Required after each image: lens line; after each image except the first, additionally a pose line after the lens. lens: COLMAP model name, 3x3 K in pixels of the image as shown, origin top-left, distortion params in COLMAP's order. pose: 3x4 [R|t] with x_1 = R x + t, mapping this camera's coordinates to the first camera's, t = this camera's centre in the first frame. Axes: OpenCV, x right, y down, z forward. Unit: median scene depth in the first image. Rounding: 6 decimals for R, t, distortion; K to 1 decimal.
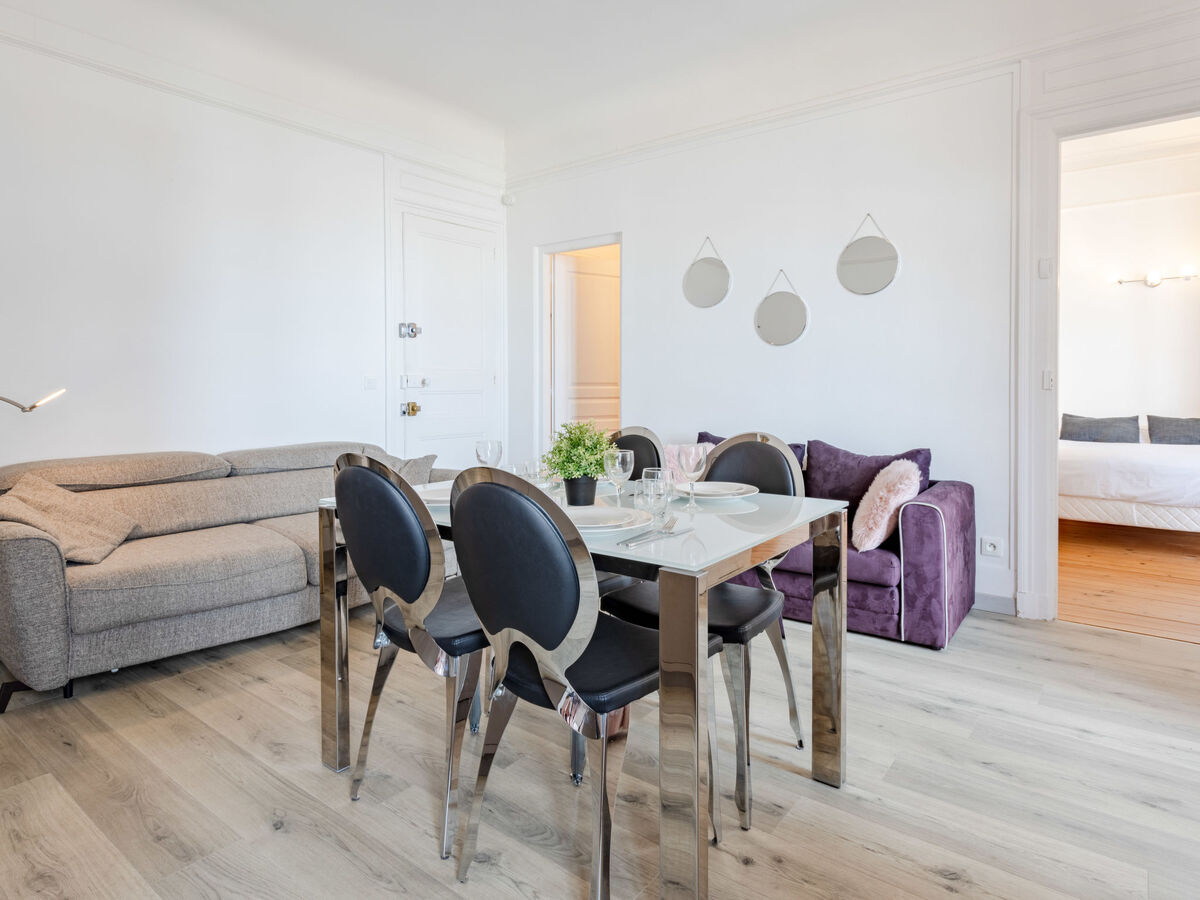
lens RADIAL K [[693.1, 0, 613.7], [0, 693.1, 392.8], [0, 0, 1]] dist [0.001298, 0.001807]
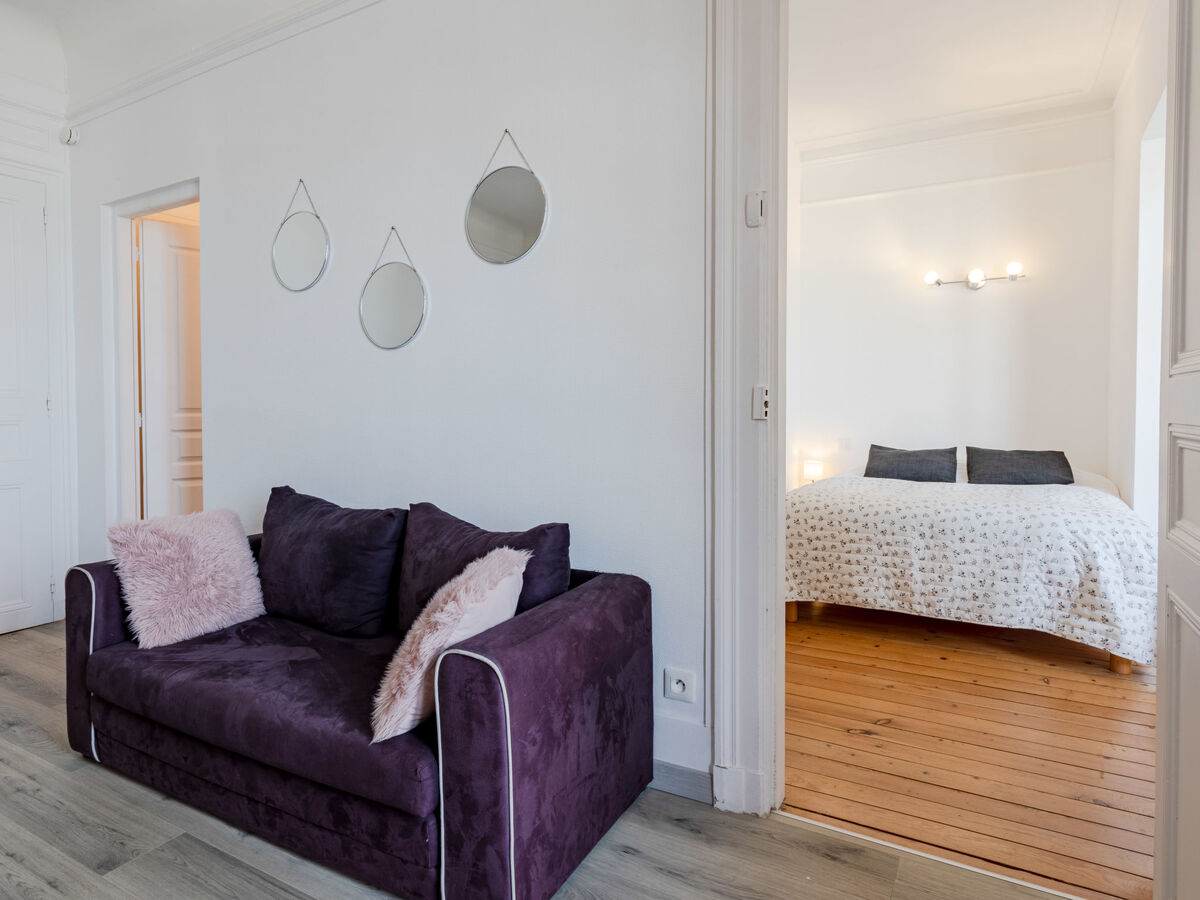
lens RADIAL K [[648.1, 0, 597.9], [0, 648.1, 424.3], [0, 0, 1]] dist [-0.000392, -0.000295]
pose [[0.995246, -0.004071, 0.097306, 0.419193], [0.002730, 0.999899, 0.013919, -0.008792], [-0.097353, -0.013587, 0.995157, 0.454587]]
